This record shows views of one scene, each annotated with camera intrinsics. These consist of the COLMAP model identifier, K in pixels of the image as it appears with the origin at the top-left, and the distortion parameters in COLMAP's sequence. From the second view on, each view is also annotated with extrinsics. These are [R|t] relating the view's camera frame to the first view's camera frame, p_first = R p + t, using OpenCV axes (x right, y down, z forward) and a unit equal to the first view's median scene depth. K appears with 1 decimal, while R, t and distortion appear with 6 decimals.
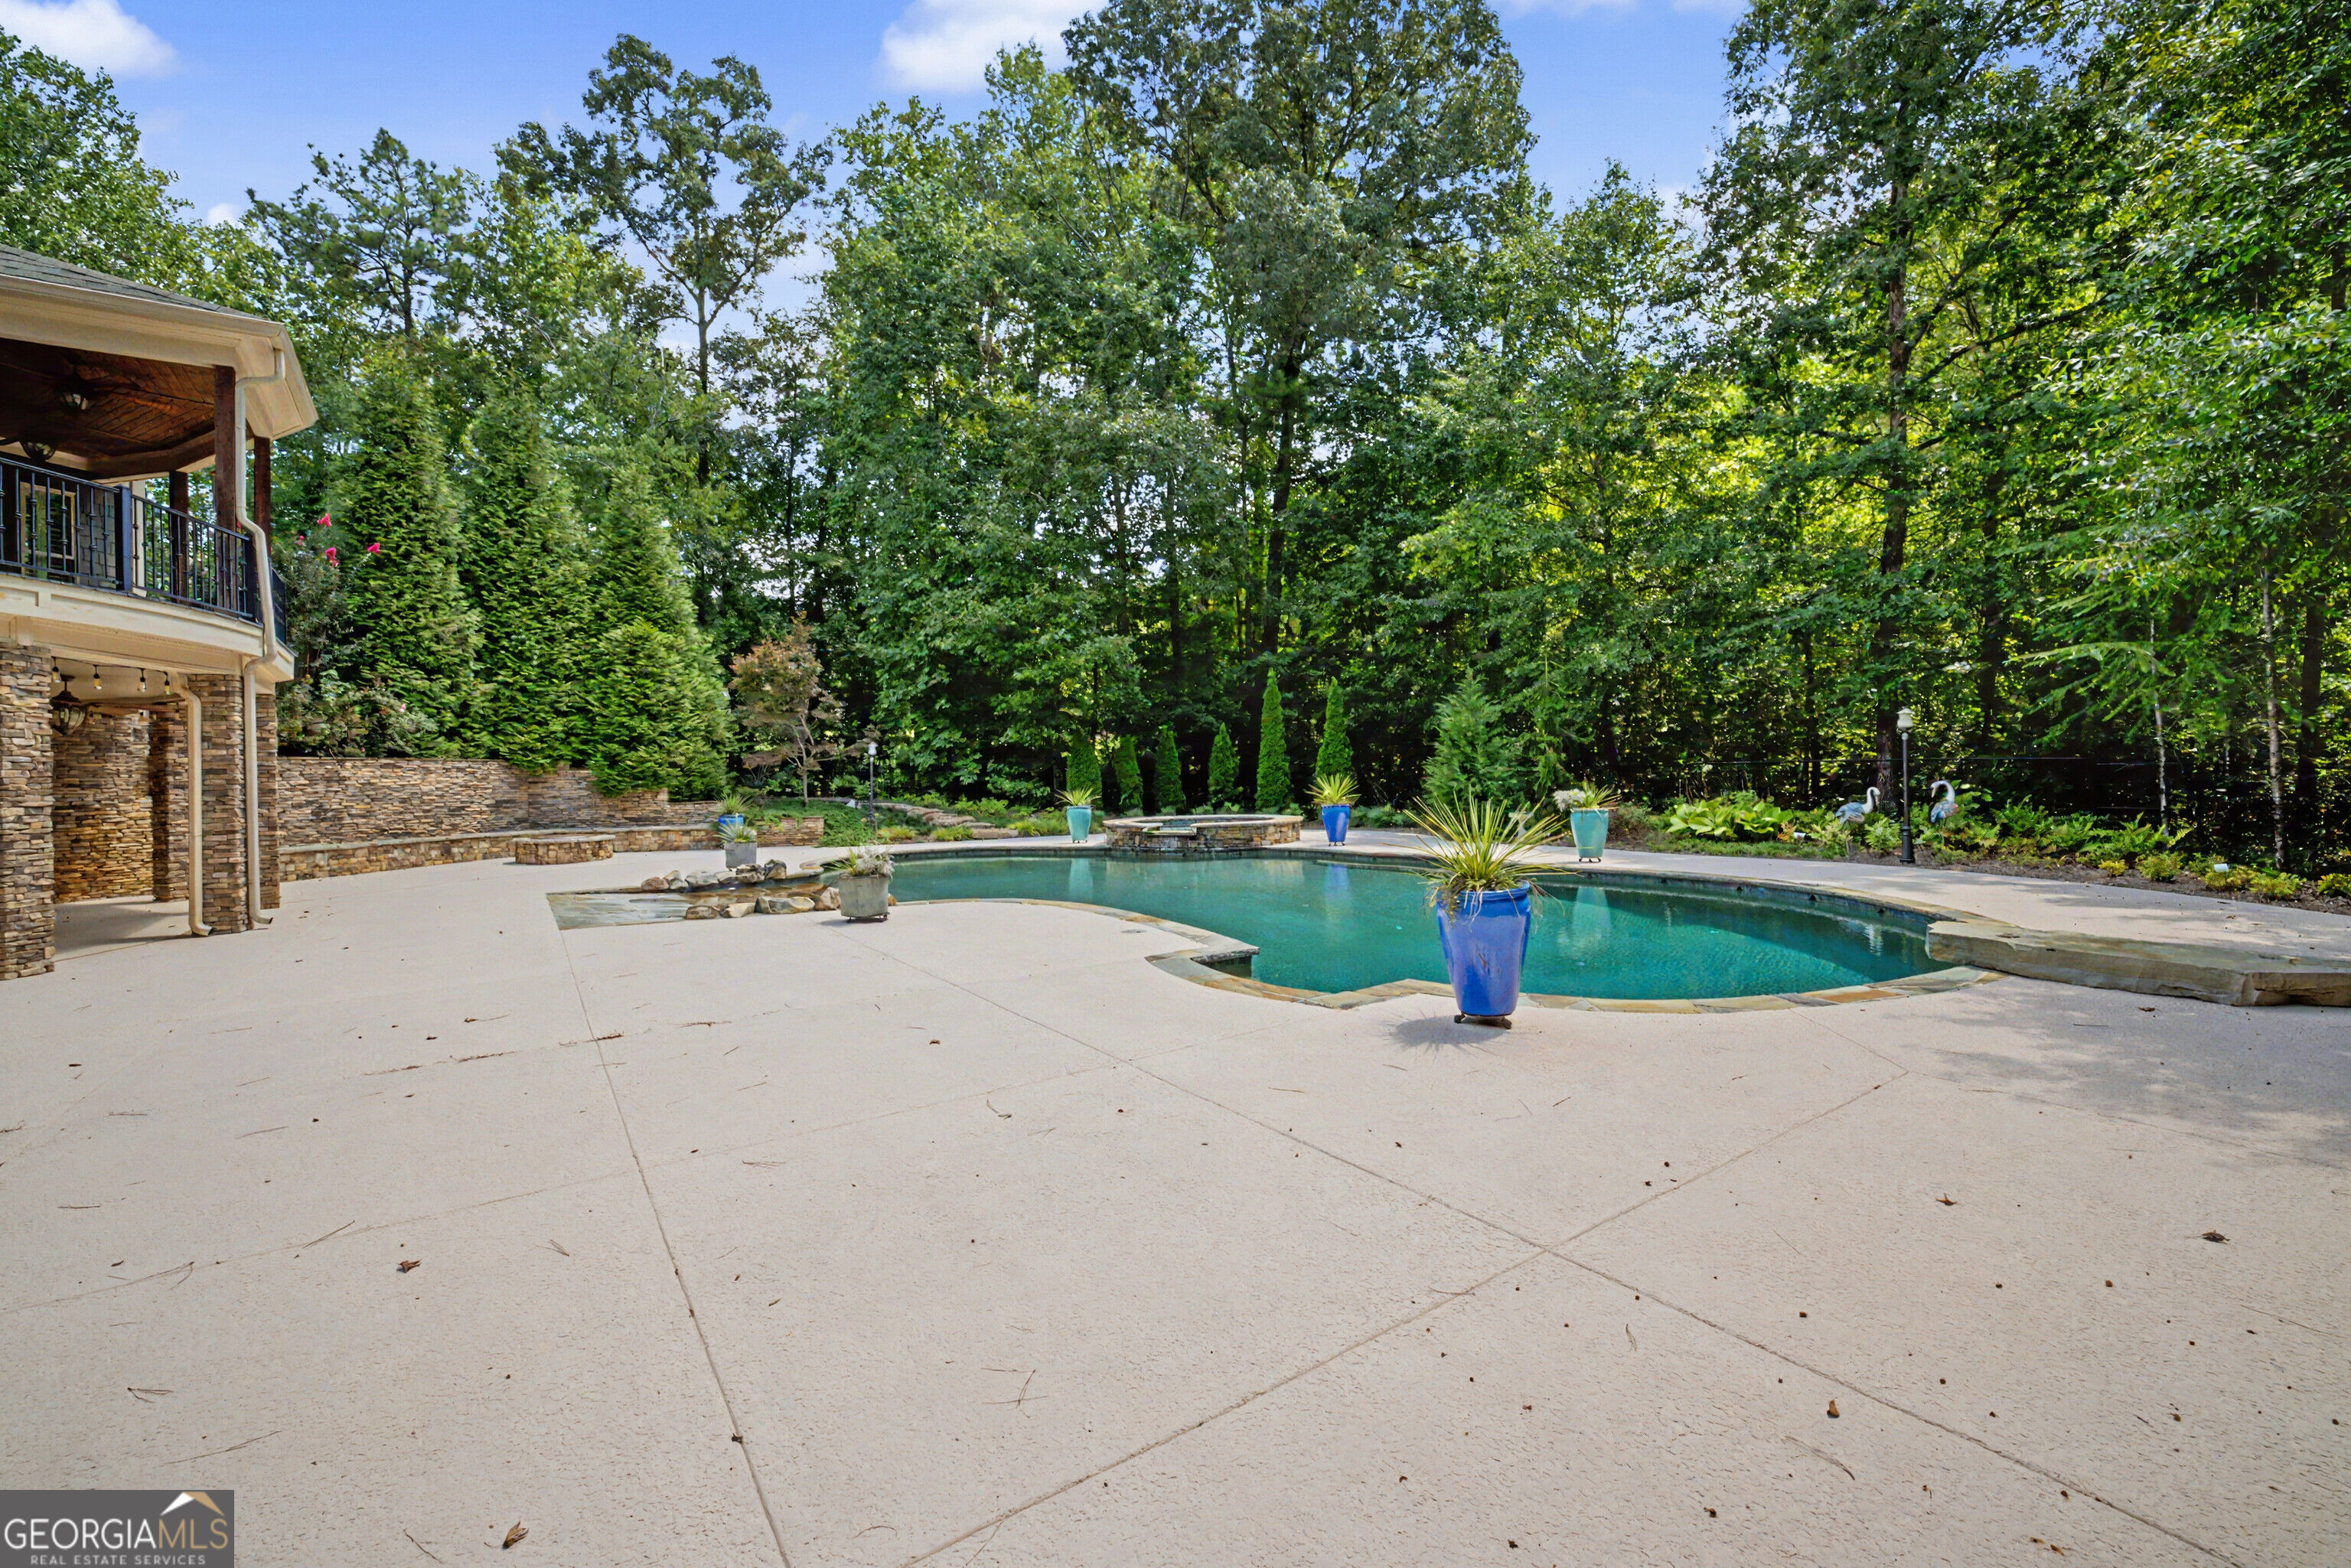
lens RADIAL K [[1072.8, 0, 1168.6], [0, 1072.8, 791.9], [0, 0, 1]] dist [-0.003181, 0.001141]
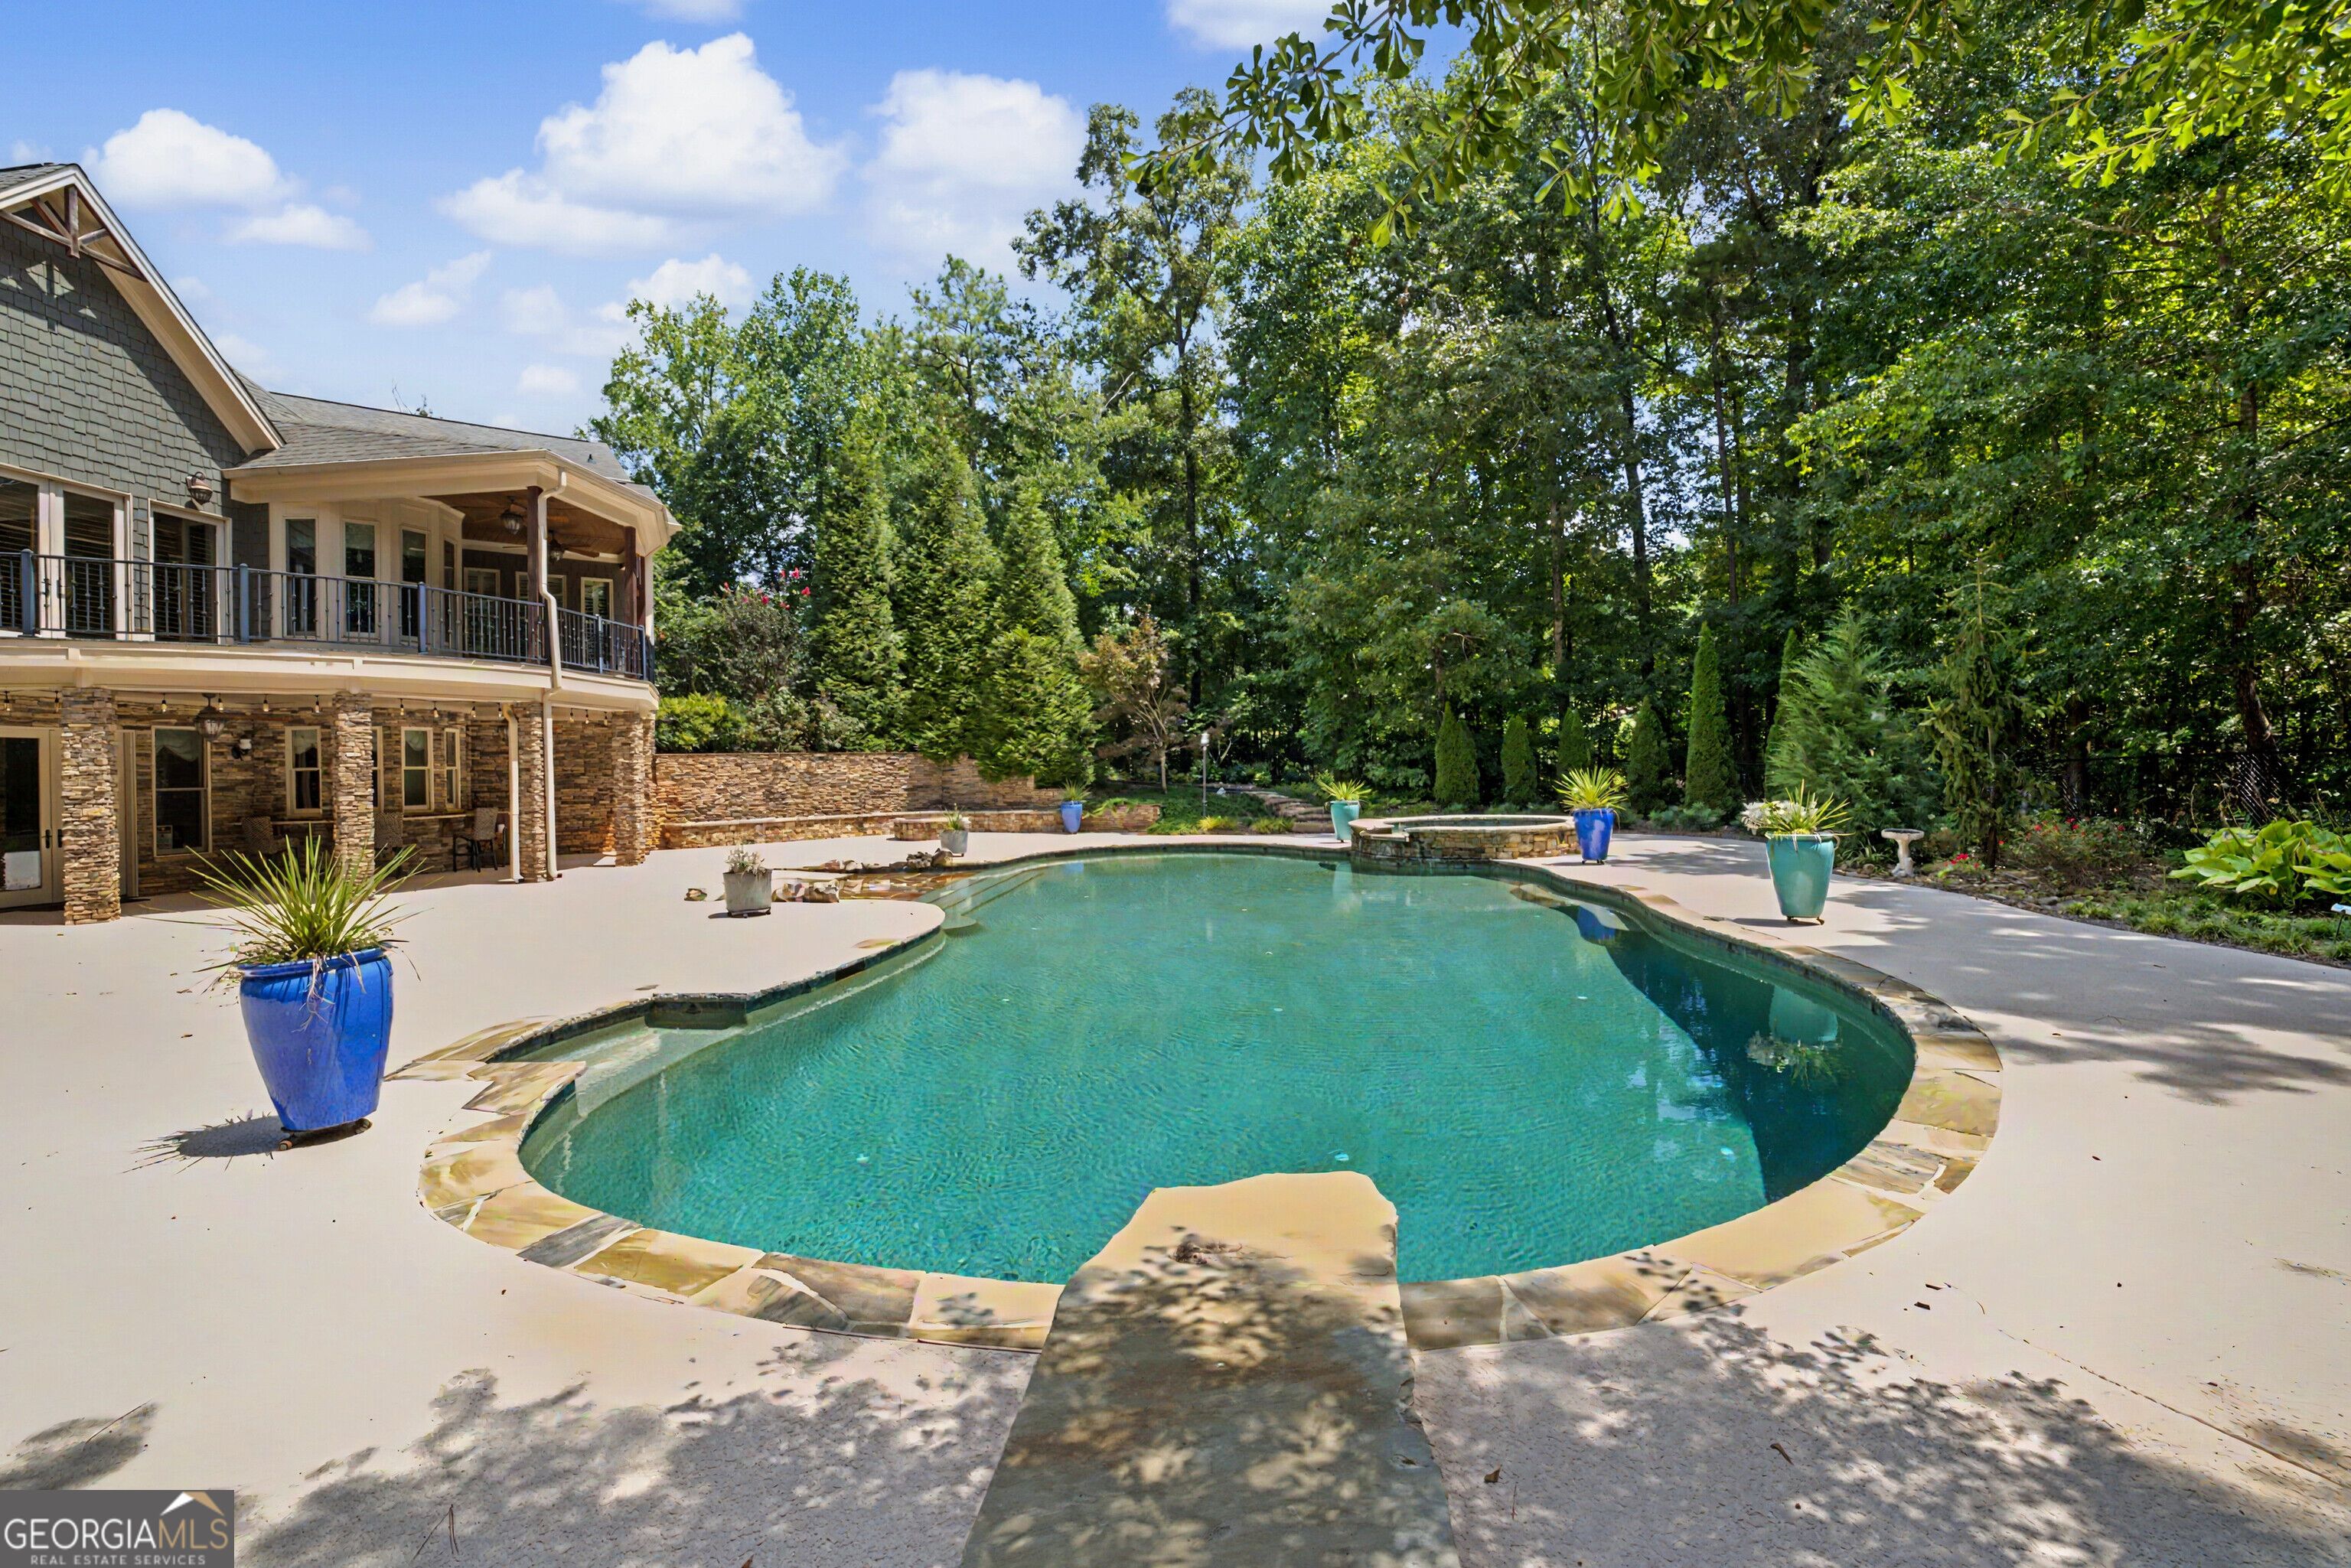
lens RADIAL K [[1072.8, 0, 1173.6], [0, 1072.8, 776.7], [0, 0, 1]] dist [-0.003181, 0.001141]
pose [[0.766287, 0.009435, -0.642429, 0.388345], [-0.003914, 0.999942, 0.010017, -0.015630], [0.642487, -0.005161, 0.766279, 0.254448]]
